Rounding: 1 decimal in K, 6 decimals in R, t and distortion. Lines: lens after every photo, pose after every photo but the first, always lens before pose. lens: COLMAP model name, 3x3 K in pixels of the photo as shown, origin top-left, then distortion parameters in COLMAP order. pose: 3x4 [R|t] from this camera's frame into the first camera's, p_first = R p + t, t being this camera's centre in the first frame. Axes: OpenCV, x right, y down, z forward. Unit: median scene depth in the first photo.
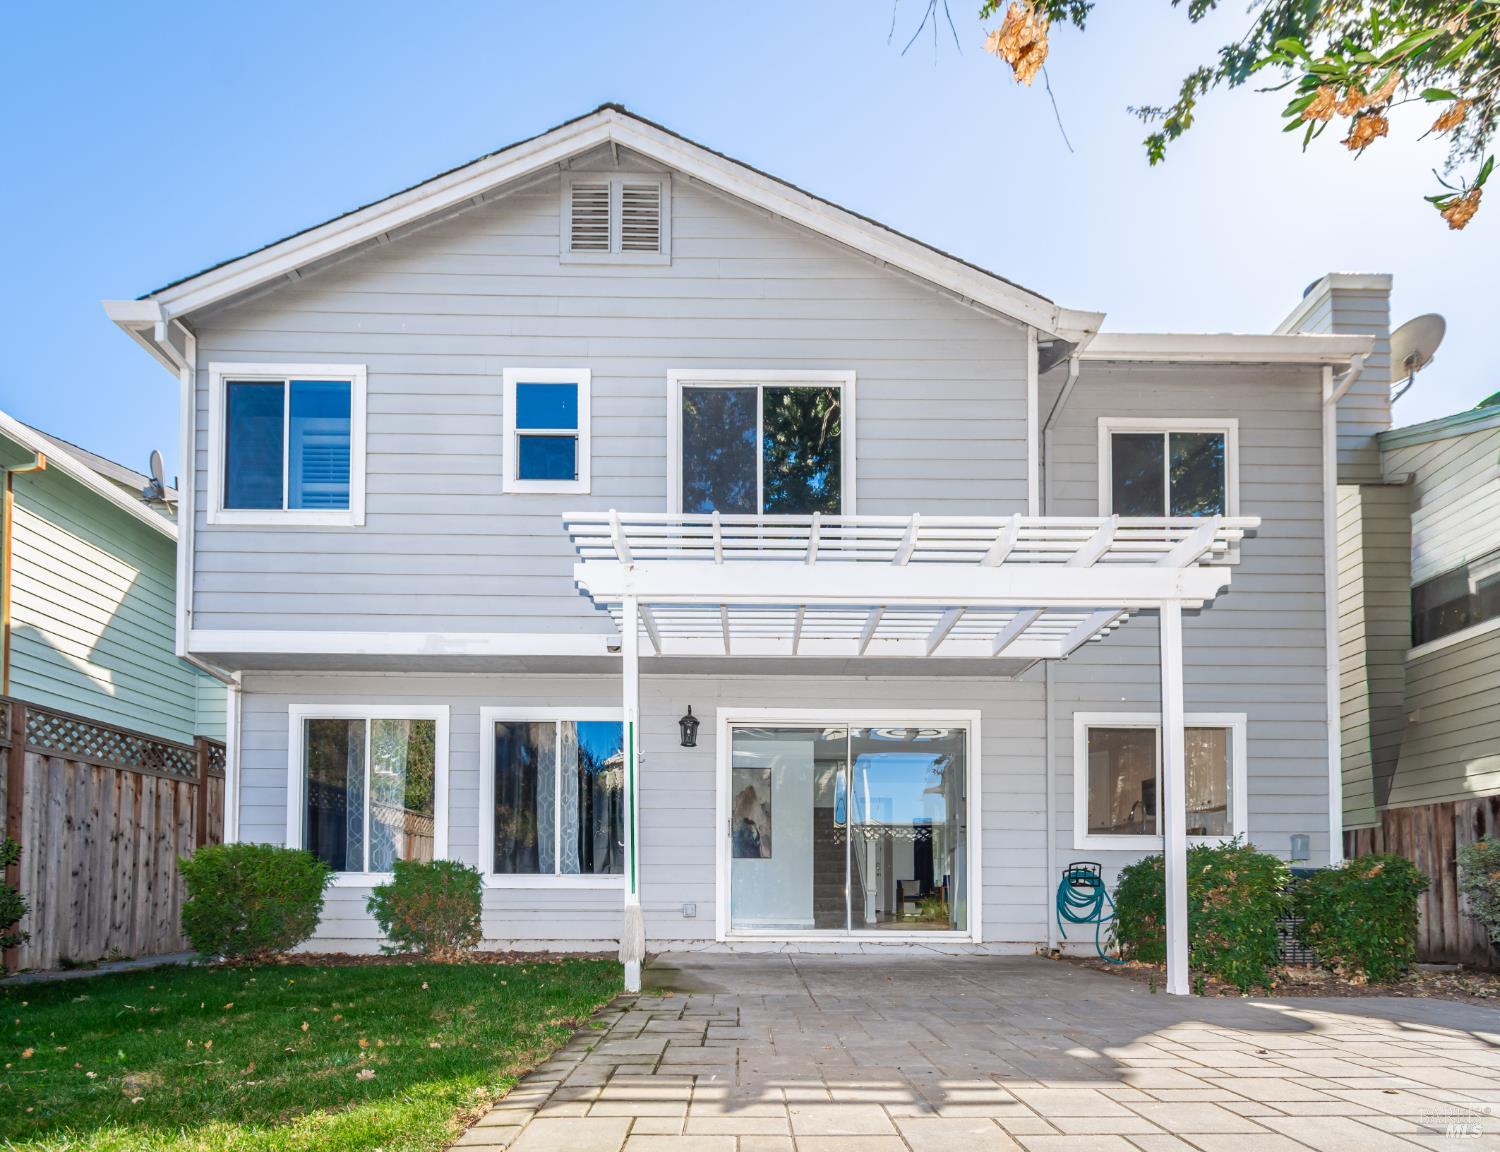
lens RADIAL K [[744.9, 0, 716.0], [0, 744.9, 884.0], [0, 0, 1]] dist [0.001756, -0.000281]
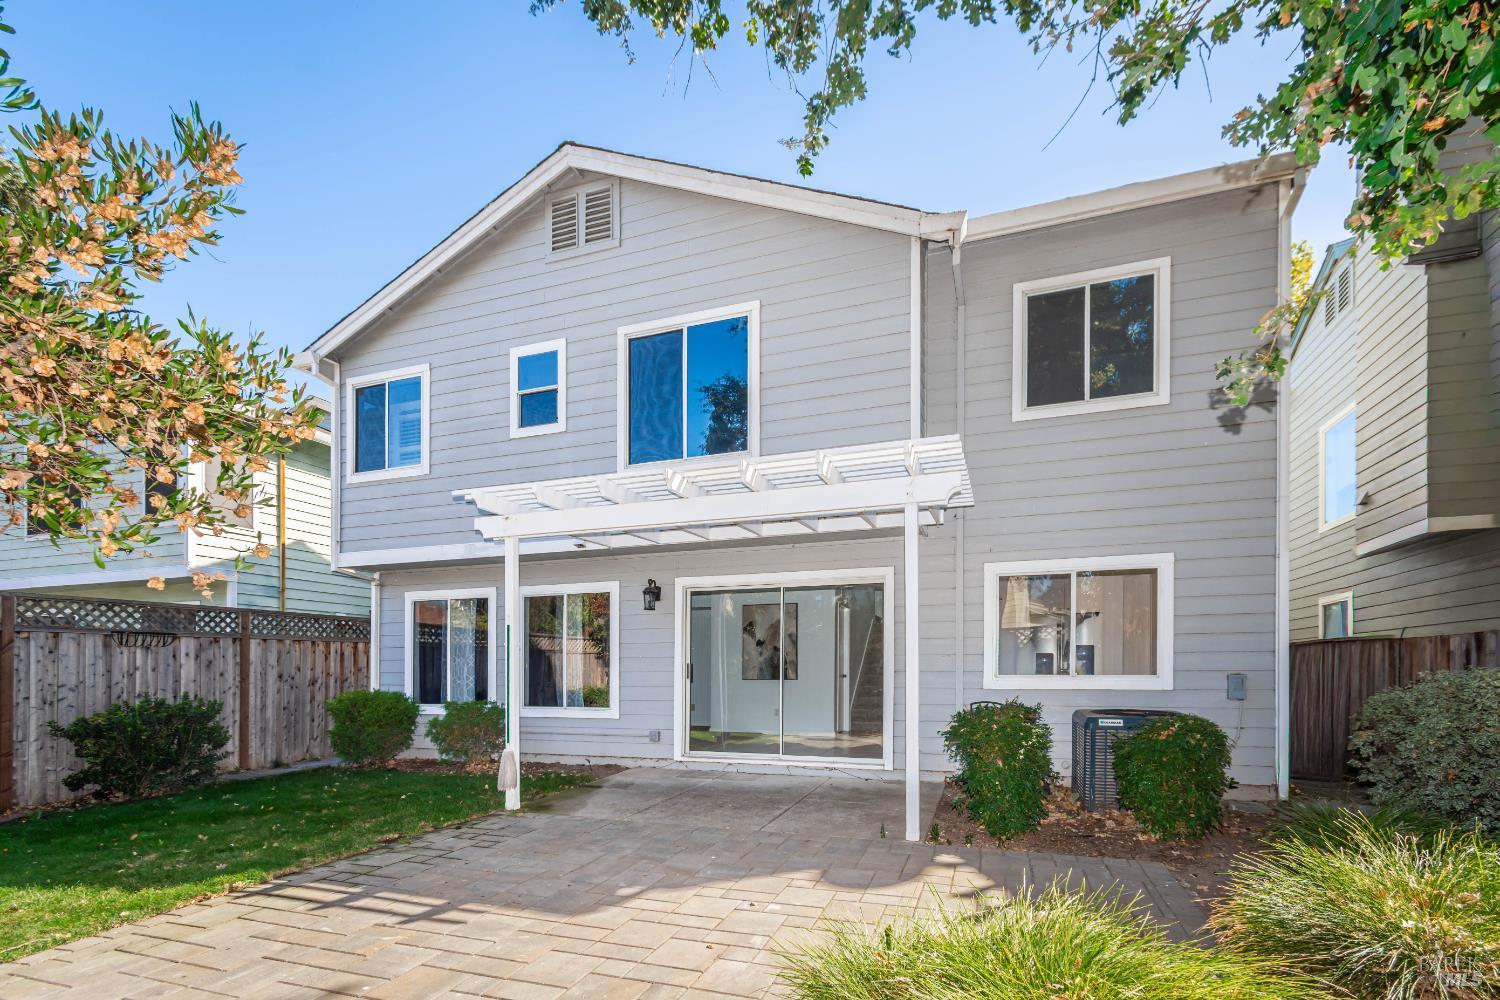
lens RADIAL K [[692.6, 0, 745.0], [0, 692.6, 677.1], [0, 0, 1]] dist [-0.000385, 0.000417]
pose [[0.942257, 0.001459, -0.334888, 0.561911], [0.006683, 0.999709, 0.023158, -0.102319], [0.334825, -0.024059, 0.941973, -0.089997]]
